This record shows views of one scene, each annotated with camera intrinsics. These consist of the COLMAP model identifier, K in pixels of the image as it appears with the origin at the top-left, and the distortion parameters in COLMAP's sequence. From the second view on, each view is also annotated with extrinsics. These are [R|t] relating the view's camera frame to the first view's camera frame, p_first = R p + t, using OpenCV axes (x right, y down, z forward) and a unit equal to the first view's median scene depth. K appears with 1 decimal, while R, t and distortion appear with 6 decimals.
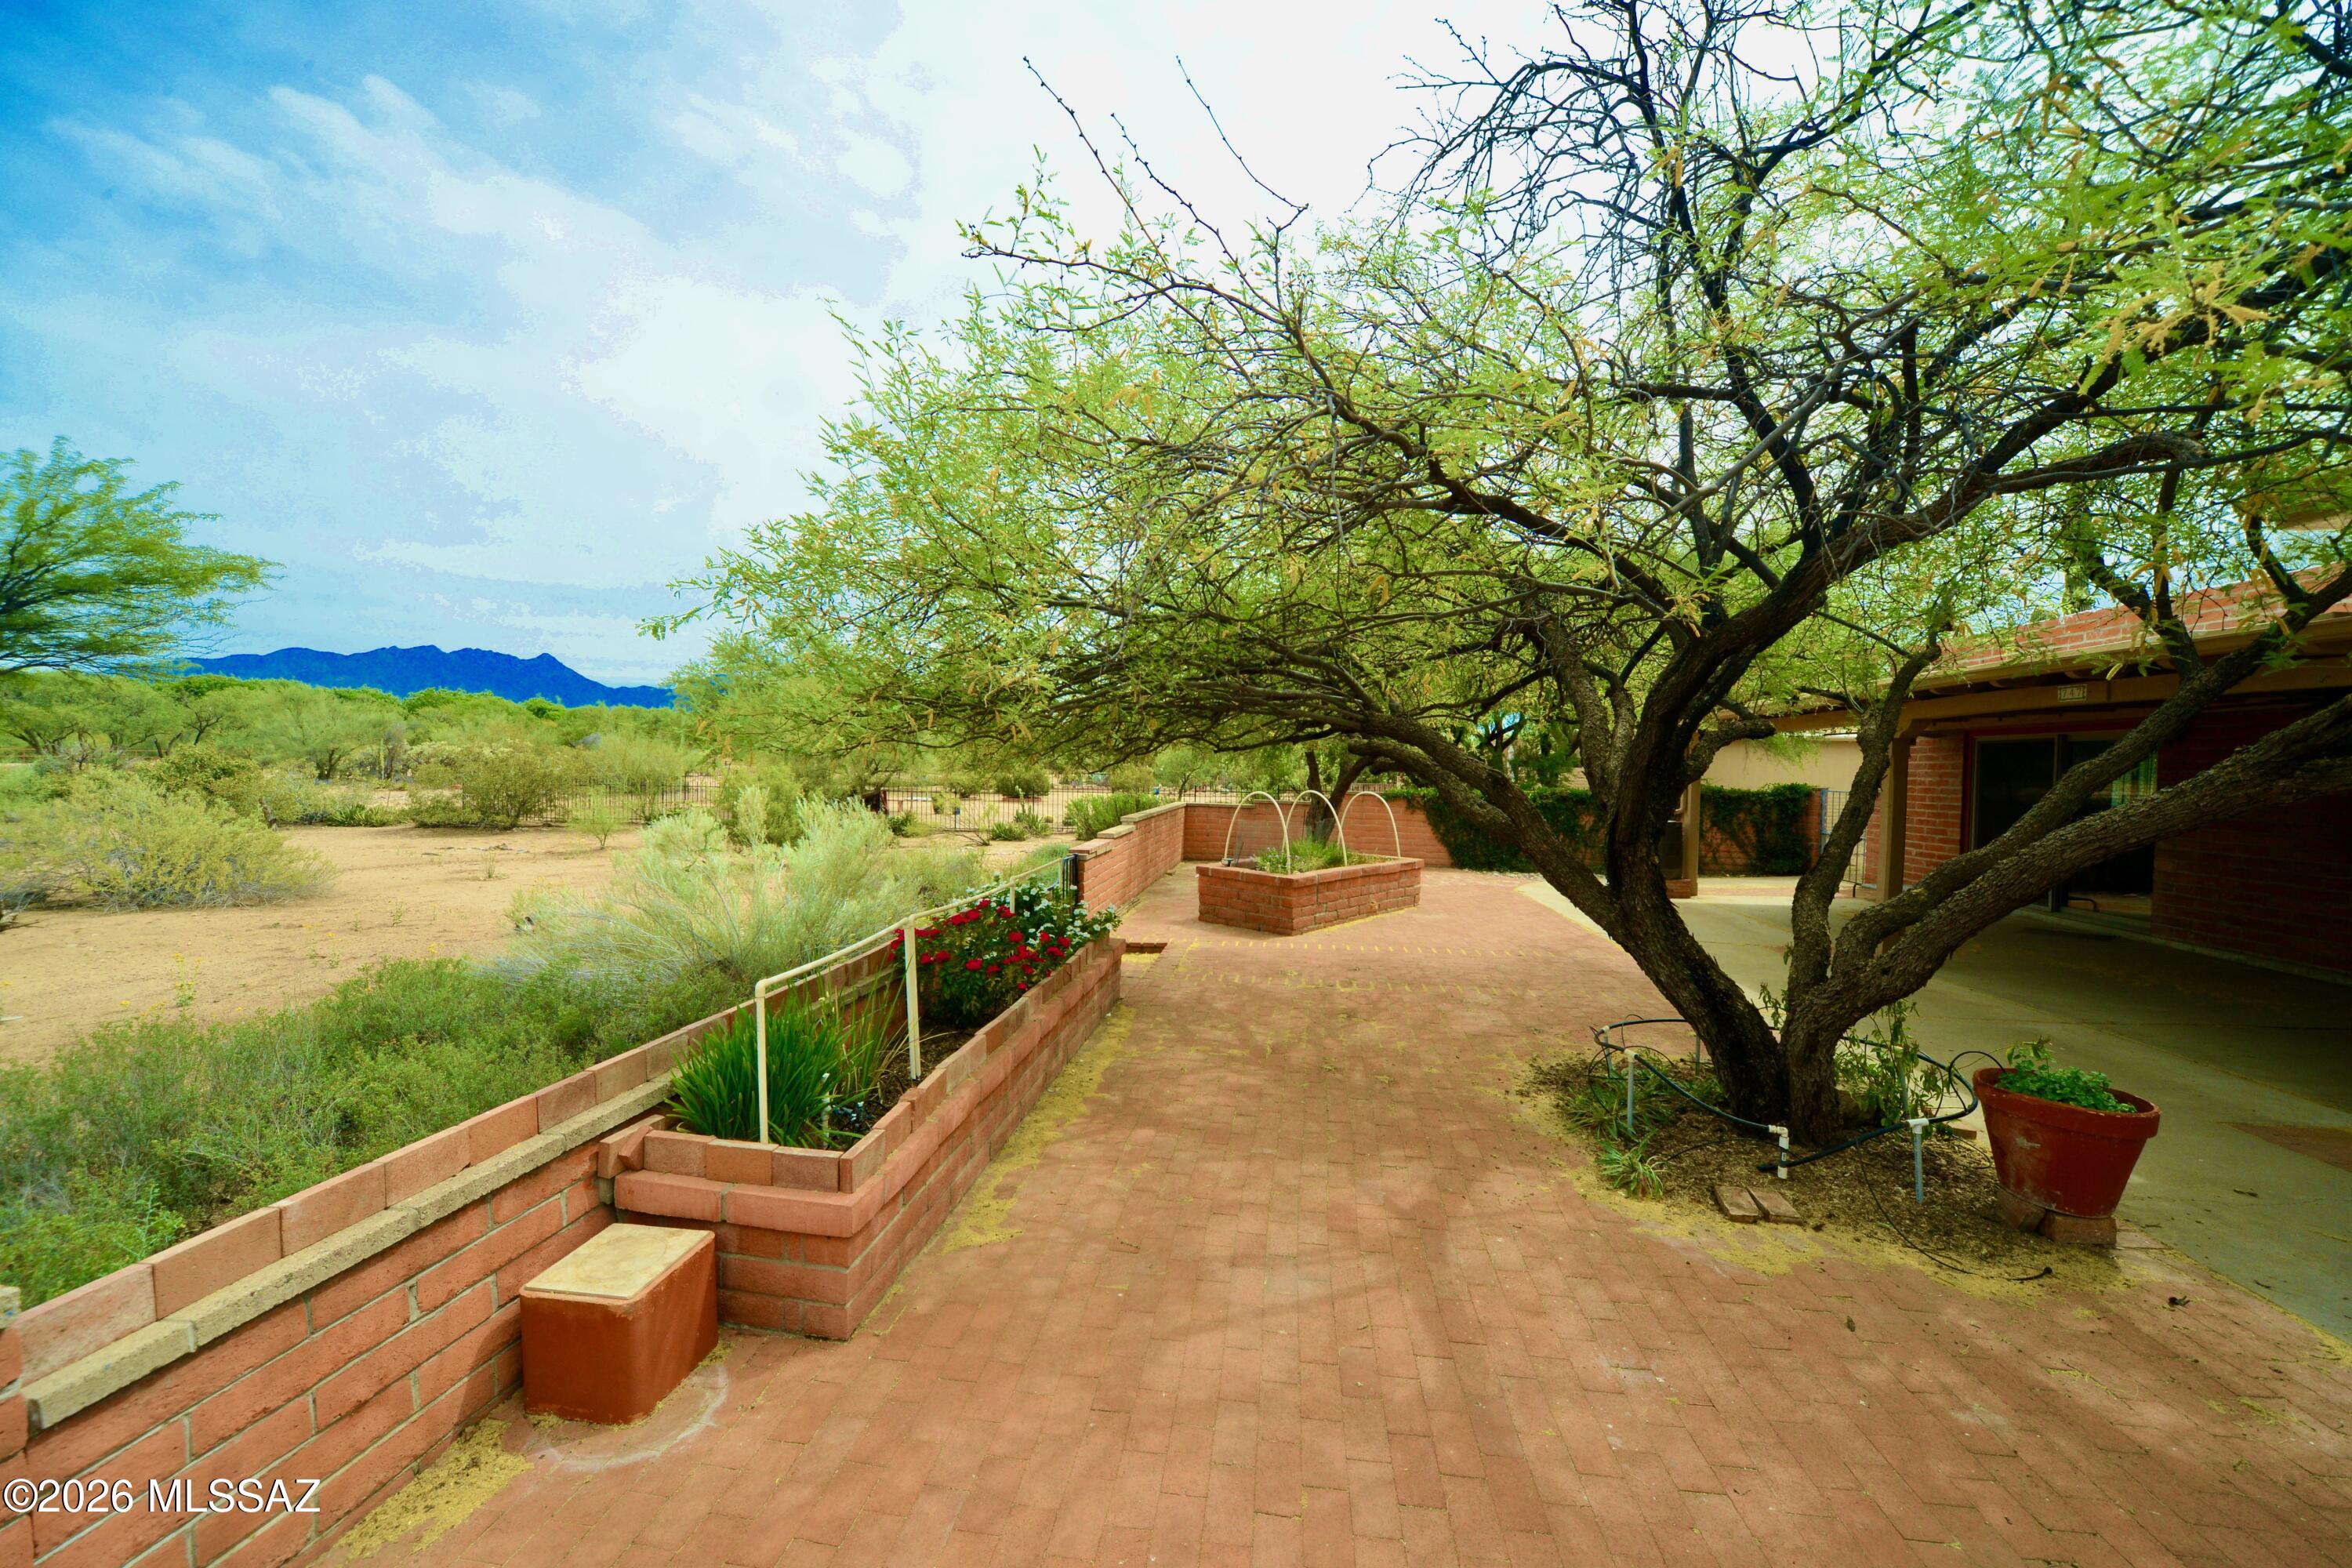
lens RADIAL K [[917.2, 0, 1176.0], [0, 917.2, 784.0], [0, 0, 1]] dist [-0.000599, 0.000341]
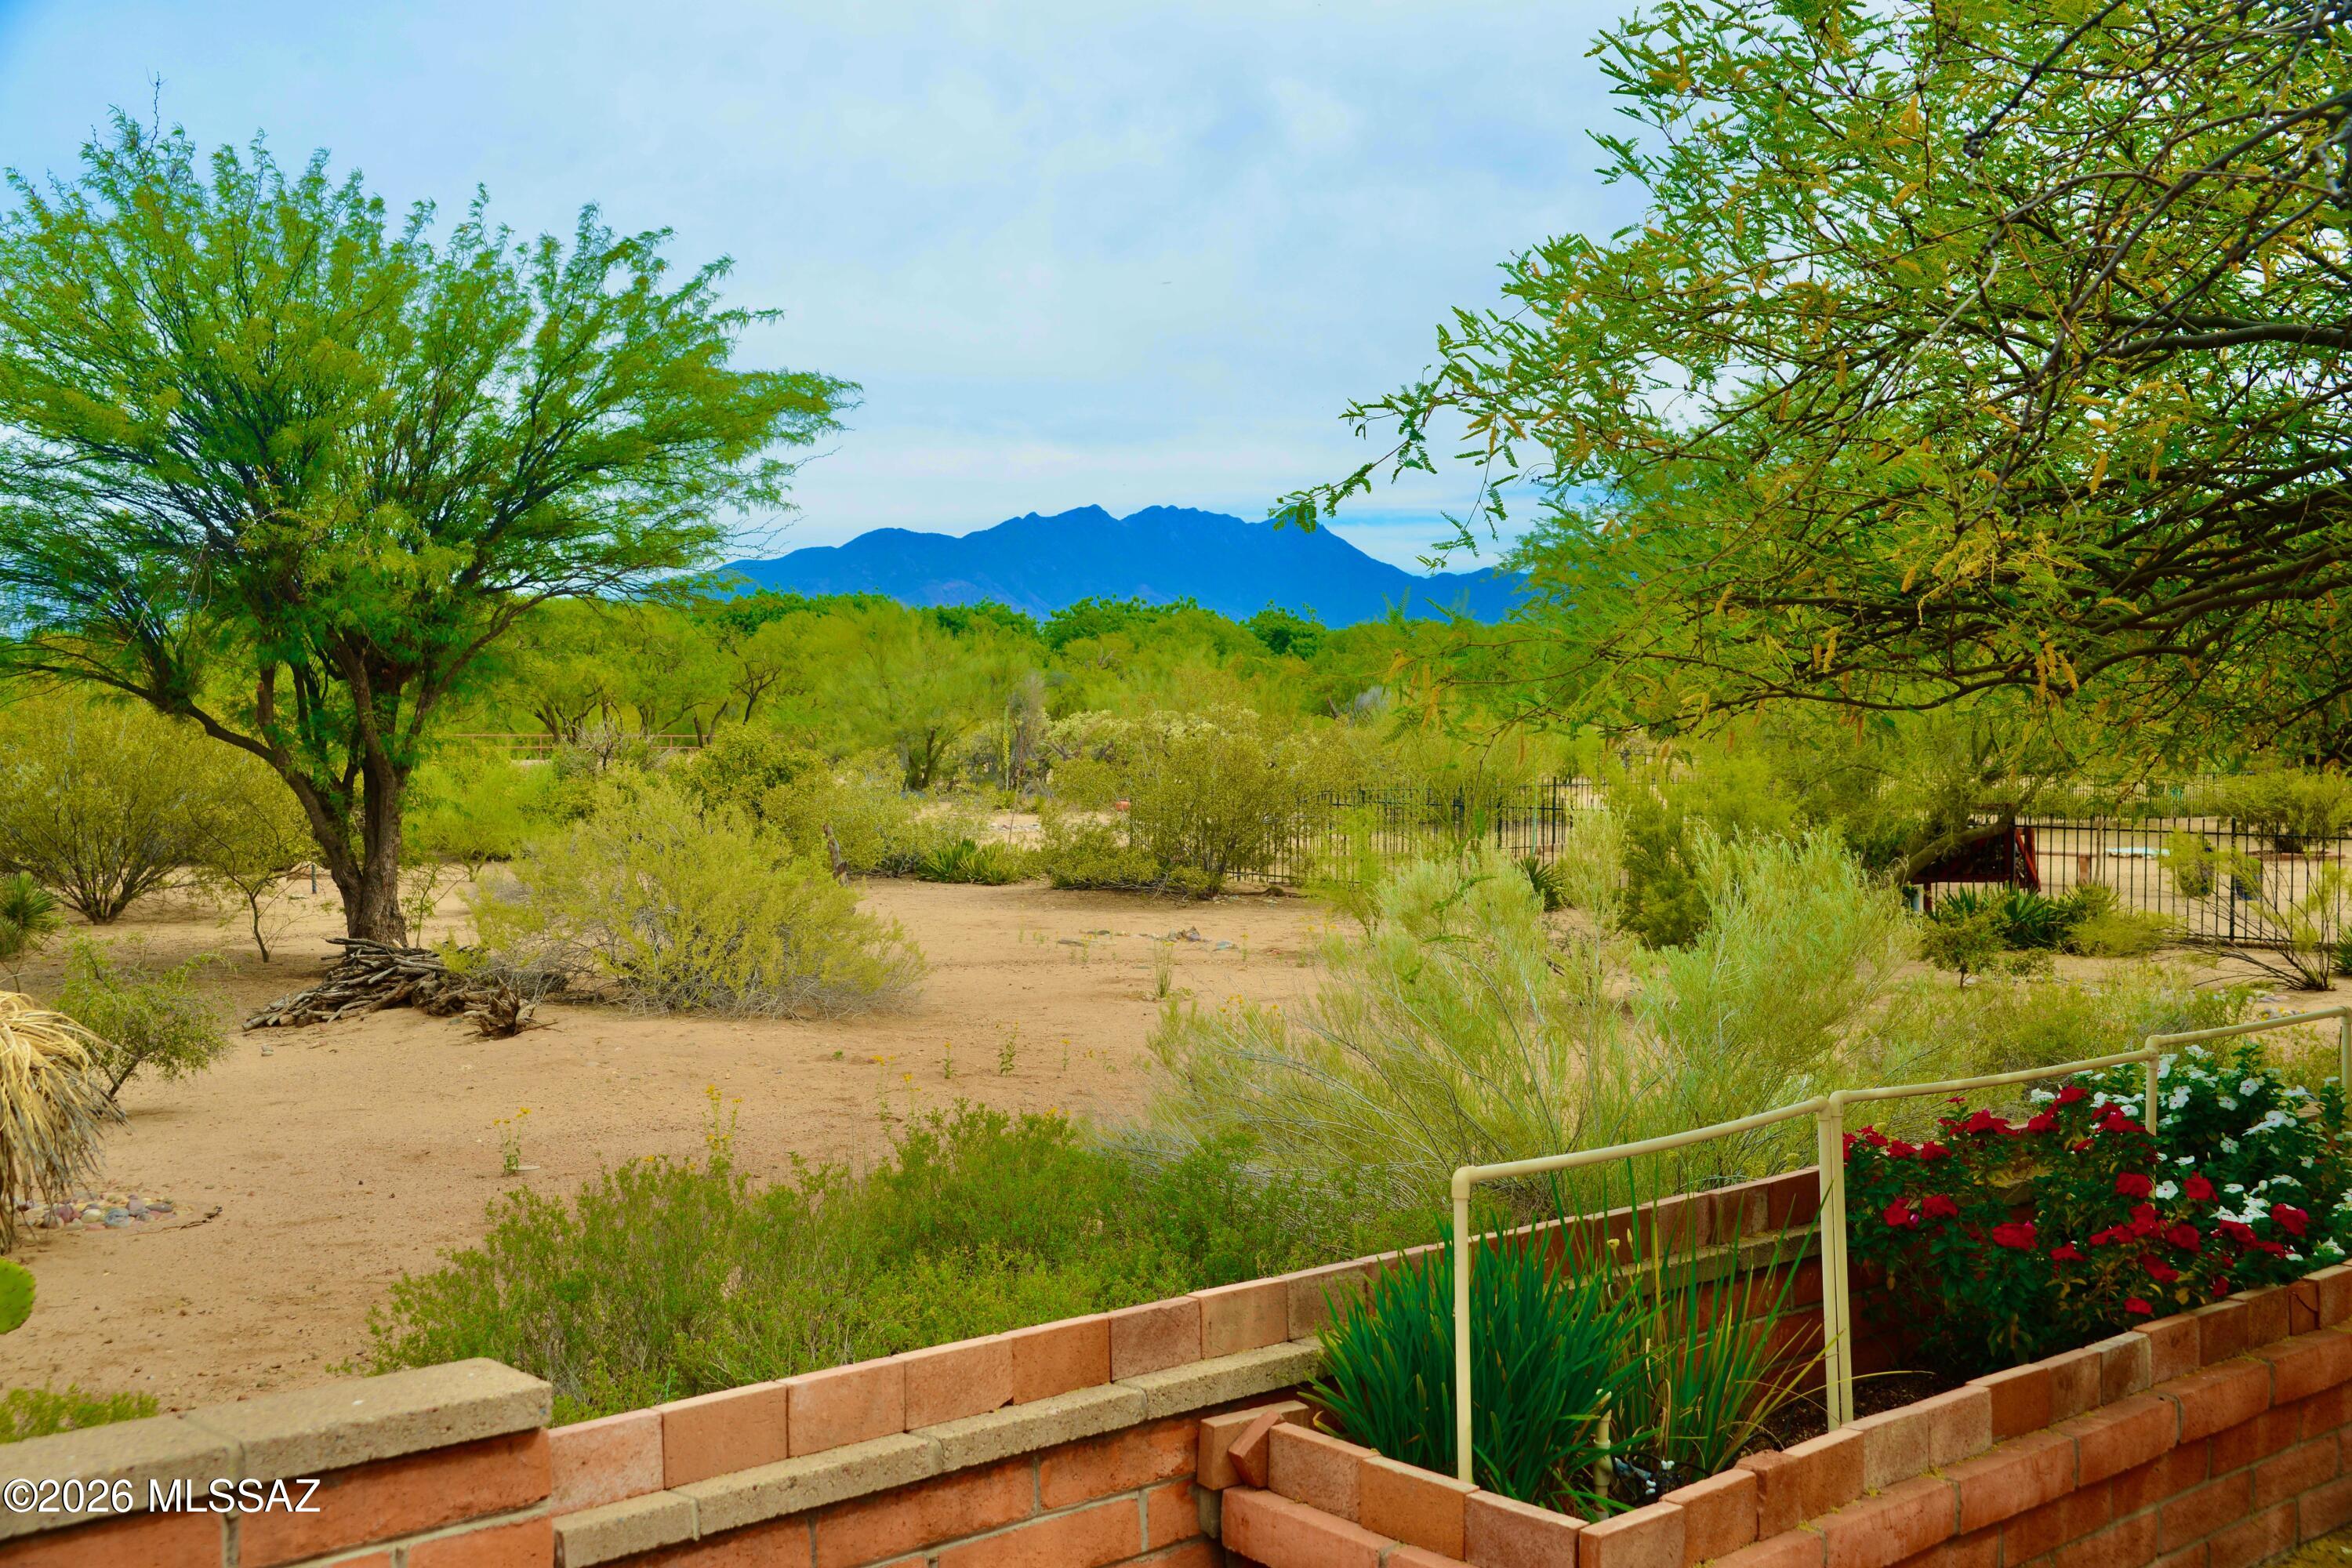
lens RADIAL K [[2580.3, 0, 1176.0], [0, 2580.3, 784.0], [0, 0, 1]] dist [-0.121091, 1.088078]
pose [[0.793127, 0.003232, -0.609048, 0.081372], [-0.009525, 0.999929, -0.007098, 0.001379], [0.608982, 0.011431, 0.793101, -0.069016]]
